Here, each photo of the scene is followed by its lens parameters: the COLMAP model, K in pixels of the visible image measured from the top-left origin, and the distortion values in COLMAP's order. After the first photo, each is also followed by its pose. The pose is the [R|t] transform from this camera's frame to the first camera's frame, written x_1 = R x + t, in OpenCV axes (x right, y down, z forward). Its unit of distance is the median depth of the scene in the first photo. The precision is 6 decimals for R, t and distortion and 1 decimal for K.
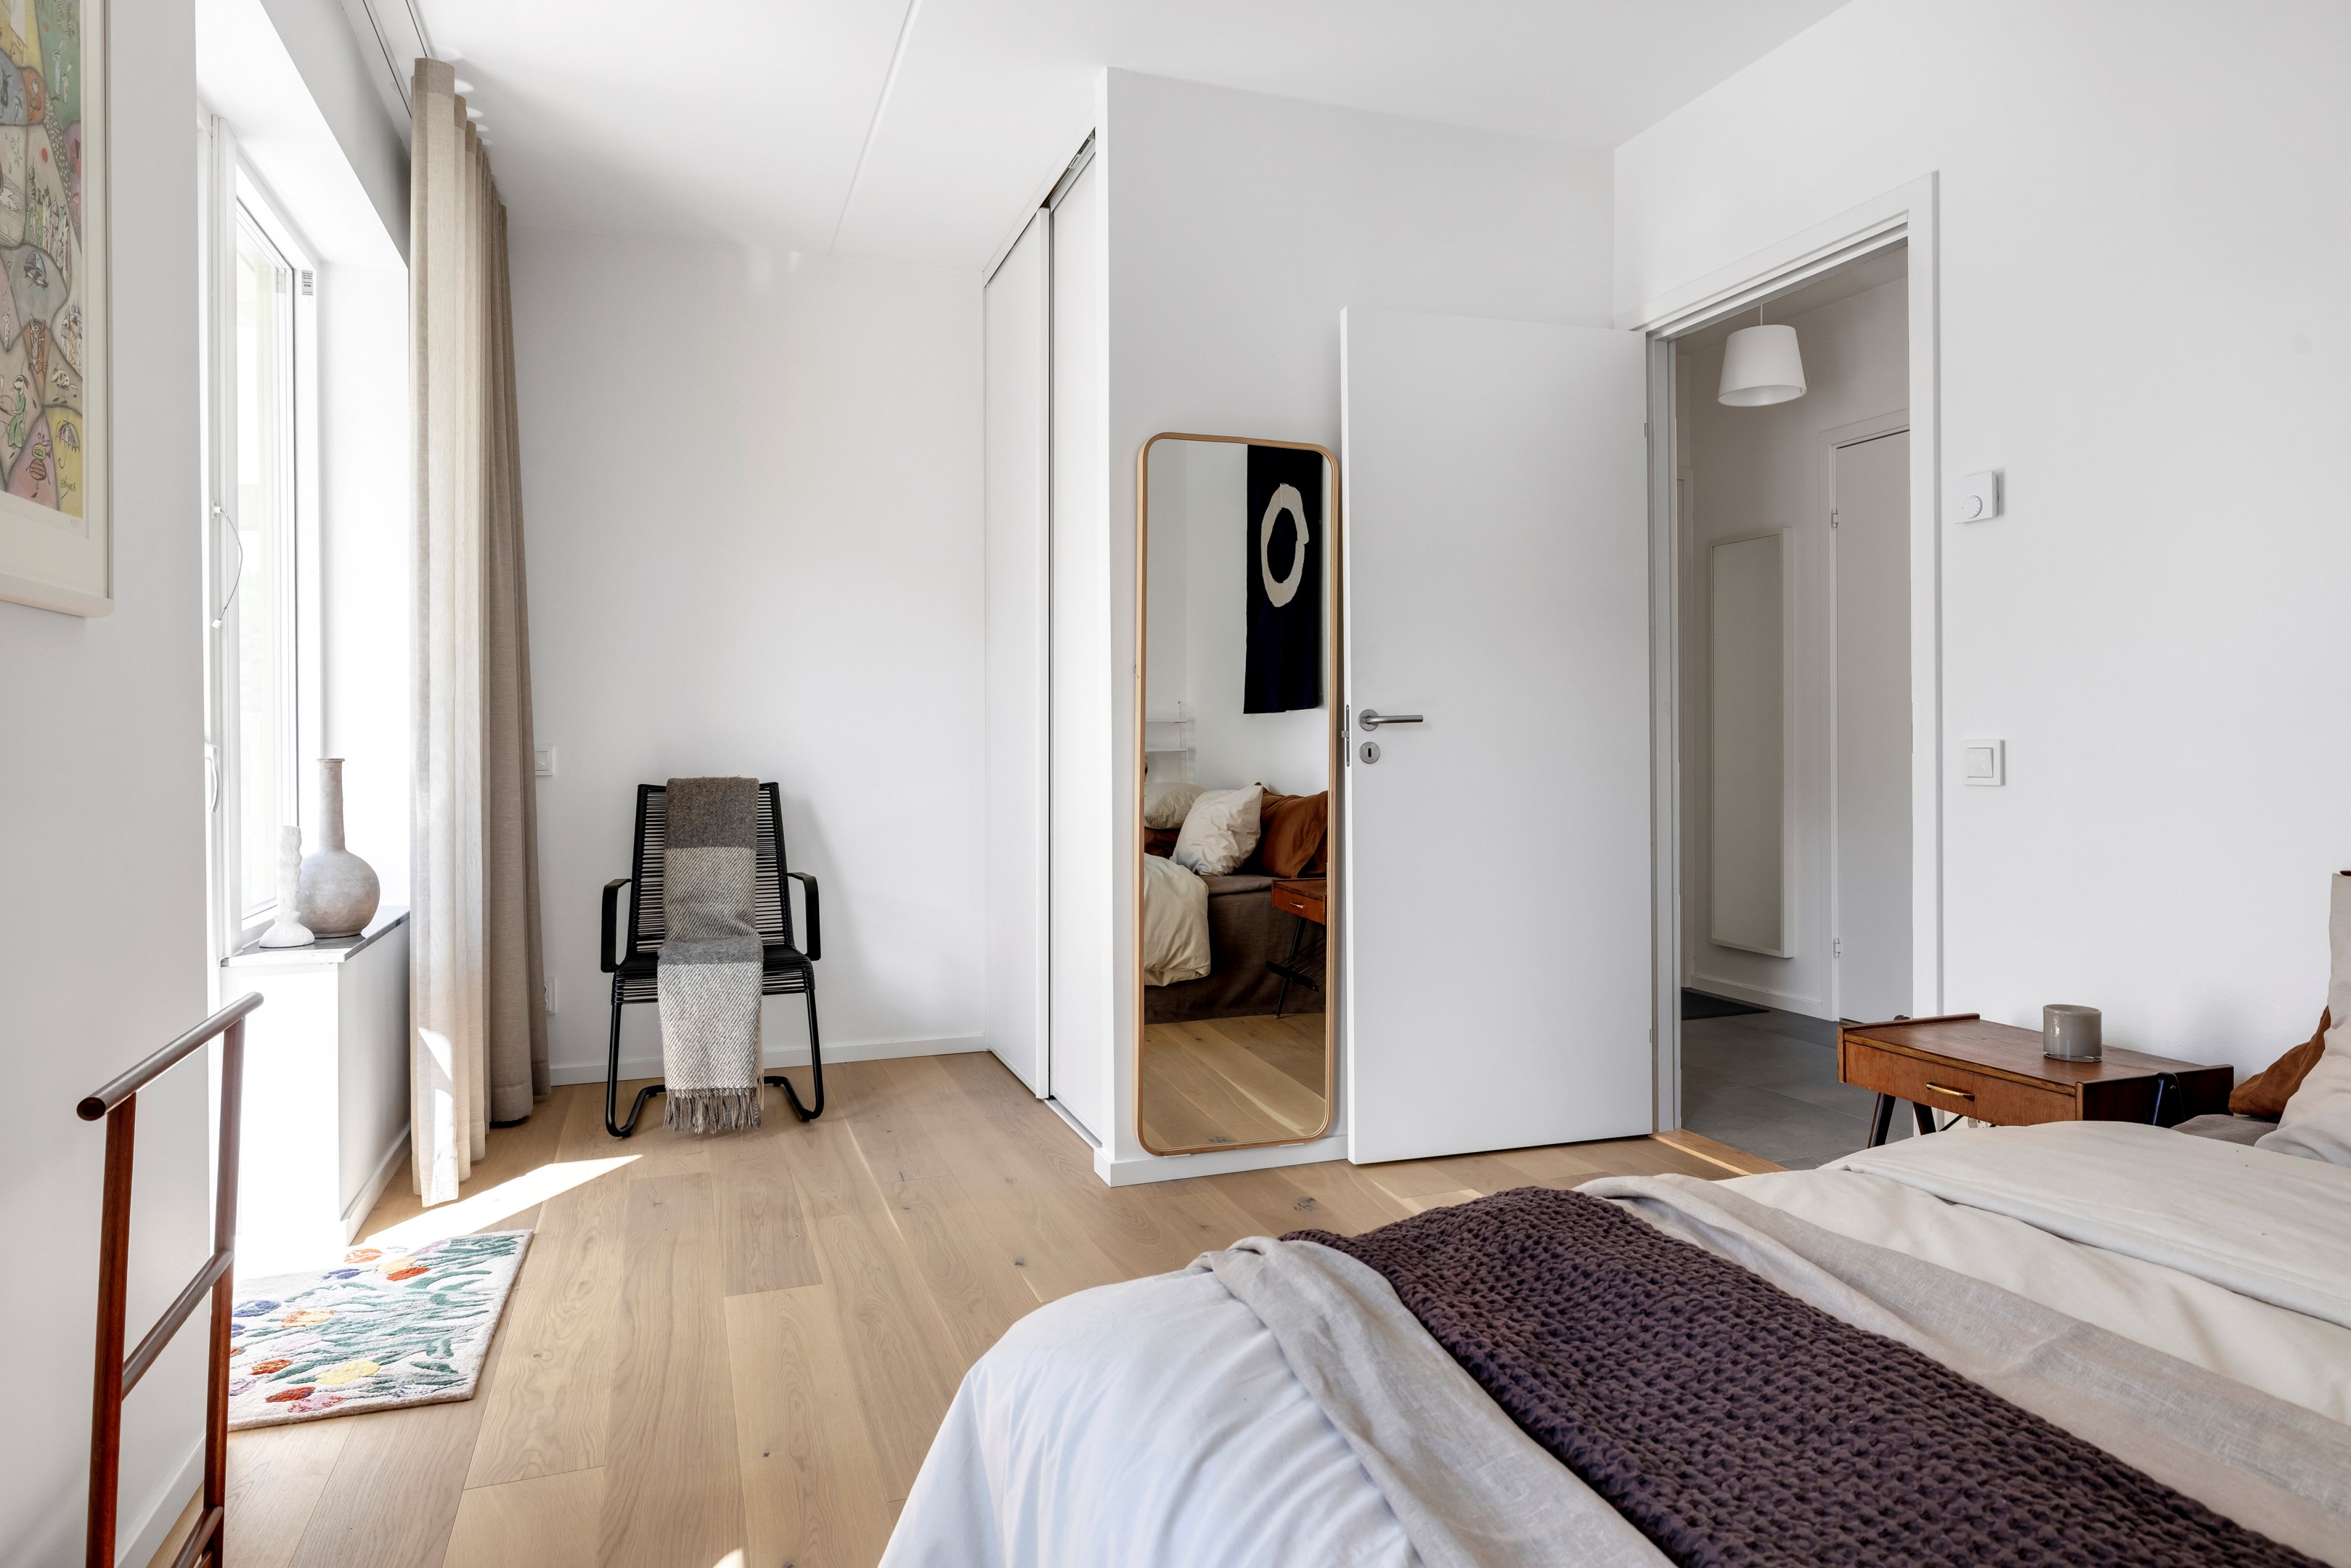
lens RADIAL K [[1408.4, 0, 1174.4], [0, 1408.4, 768.0], [0, 0, 1]] dist [0.003237, 0.000567]
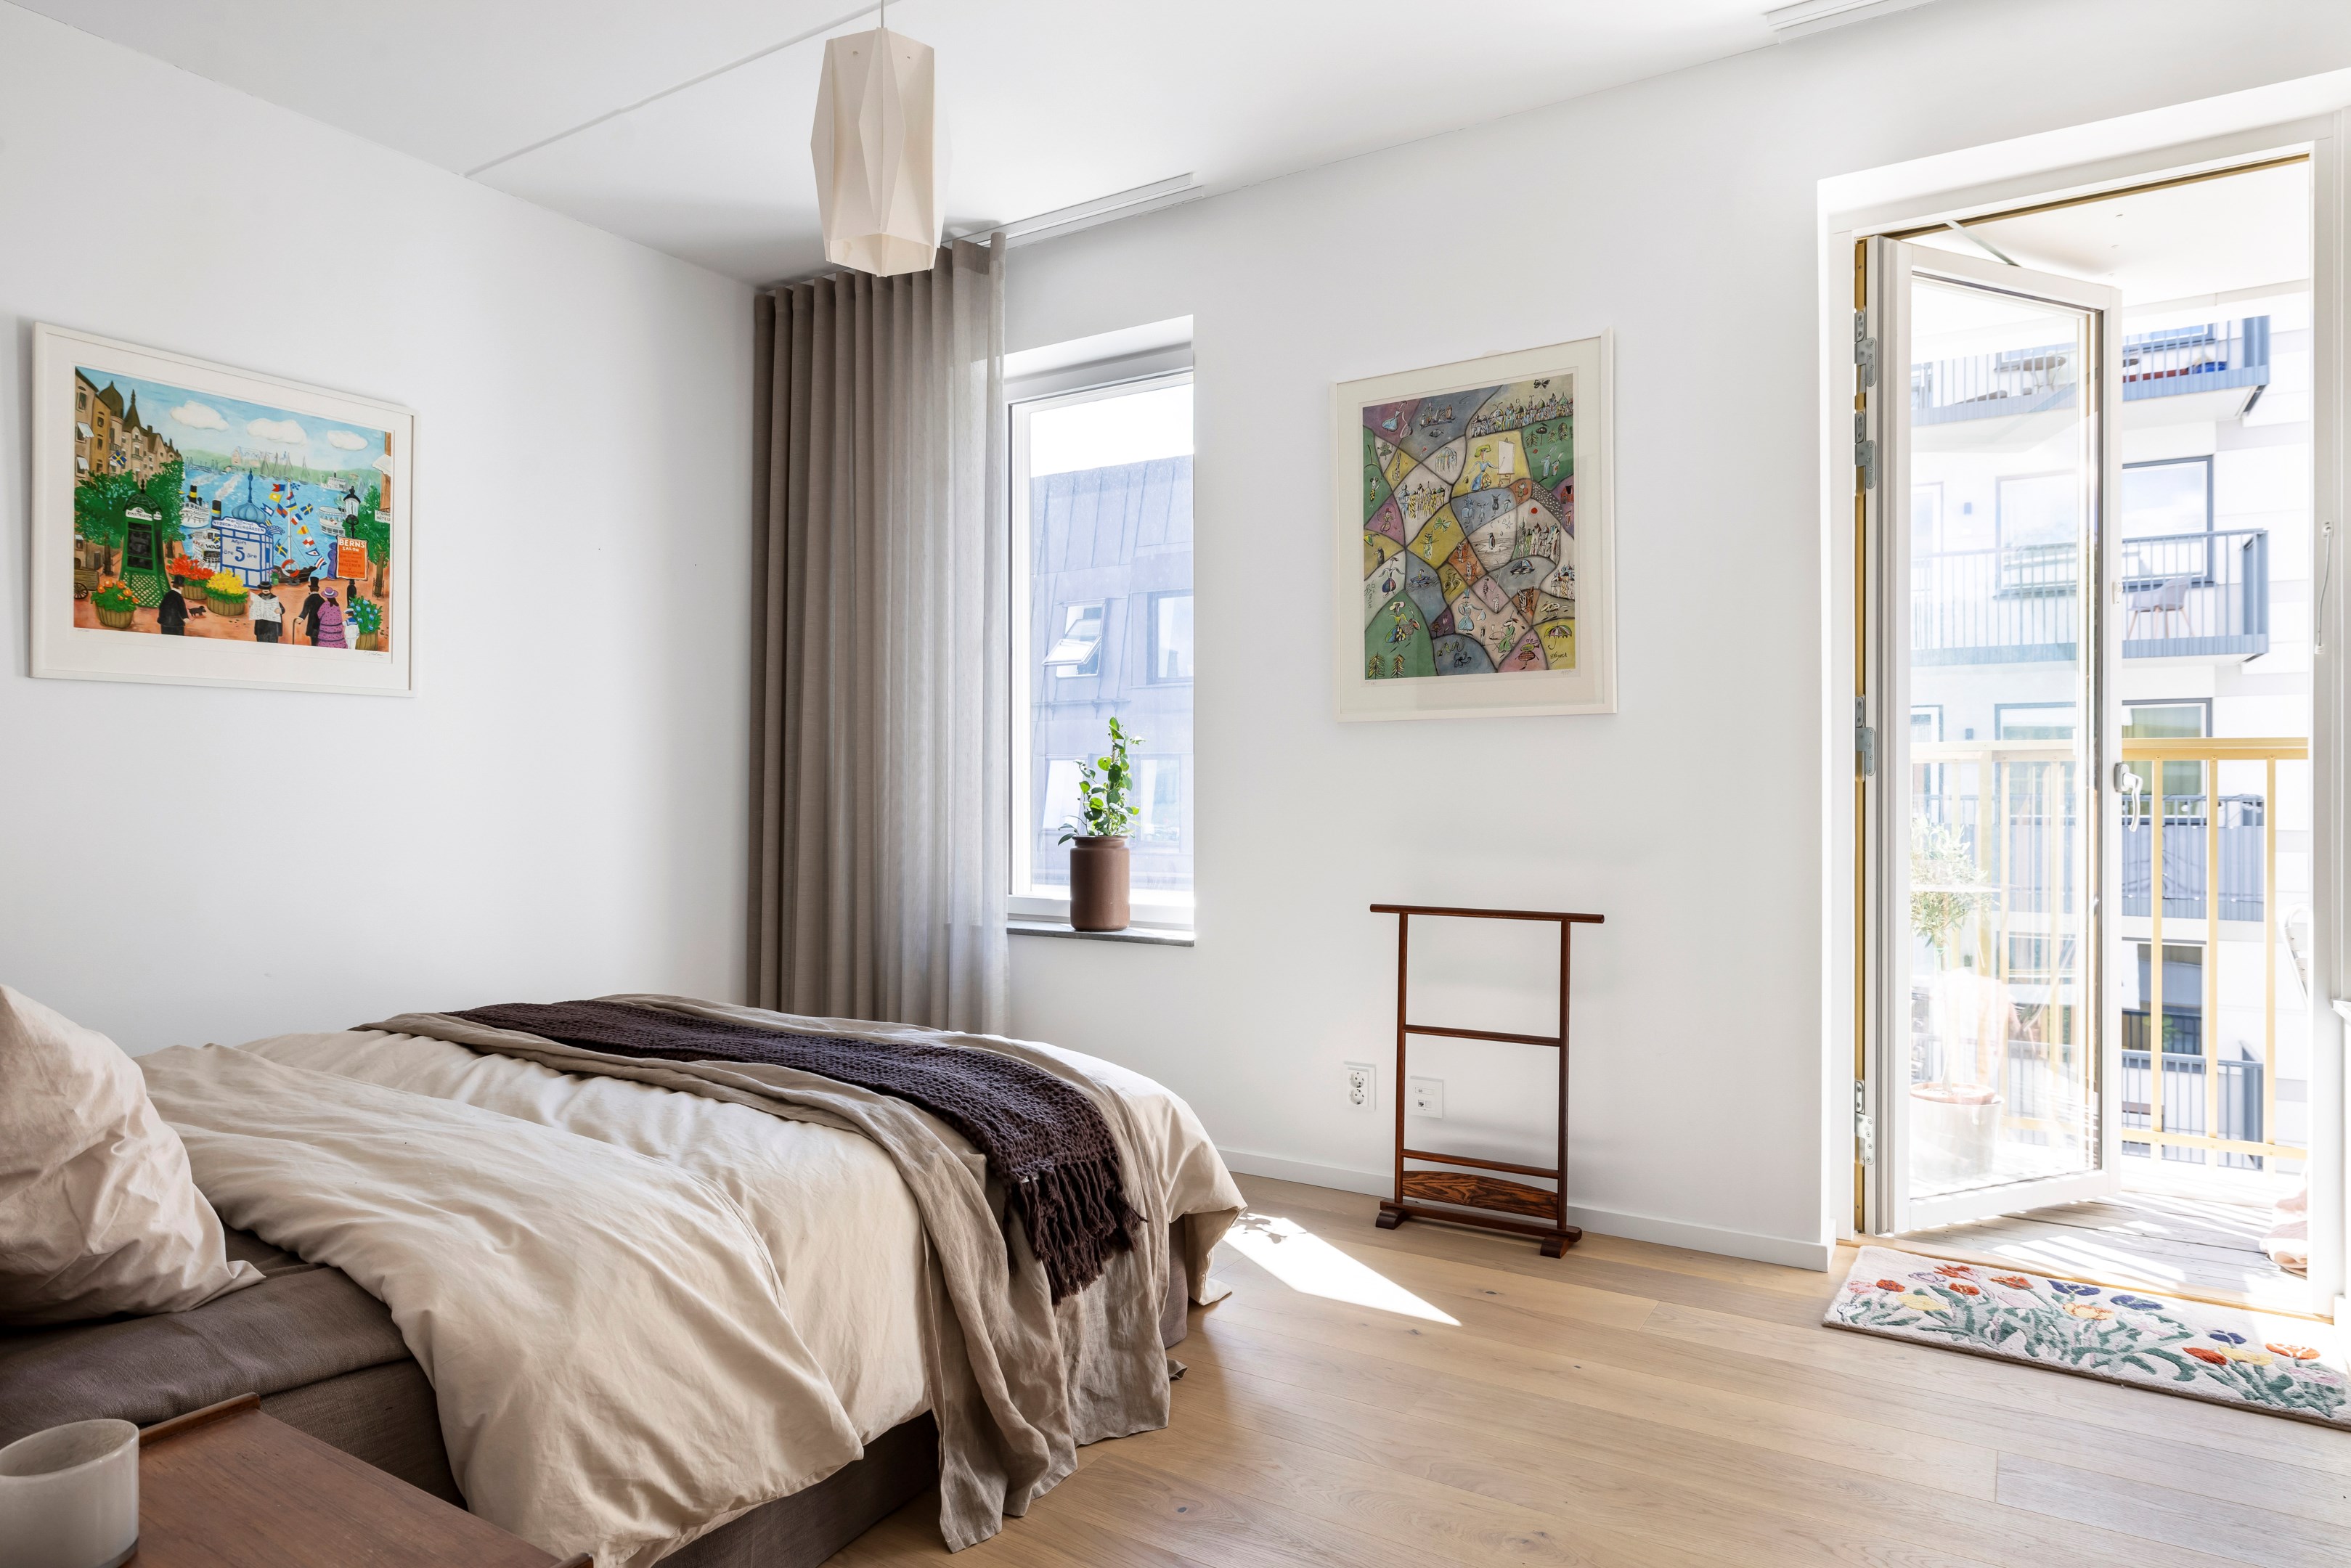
lens RADIAL K [[1408.4, 0, 1173.2], [0, 1408.4, 772.7], [0, 0, 1]] dist [0.003237, 0.000567]
pose [[-0.782914, 0.006272, -0.622098, 0.585533], [-0.005242, 0.999847, 0.016677, -0.034200], [0.622107, 0.016318, -0.782762, 1.375329]]
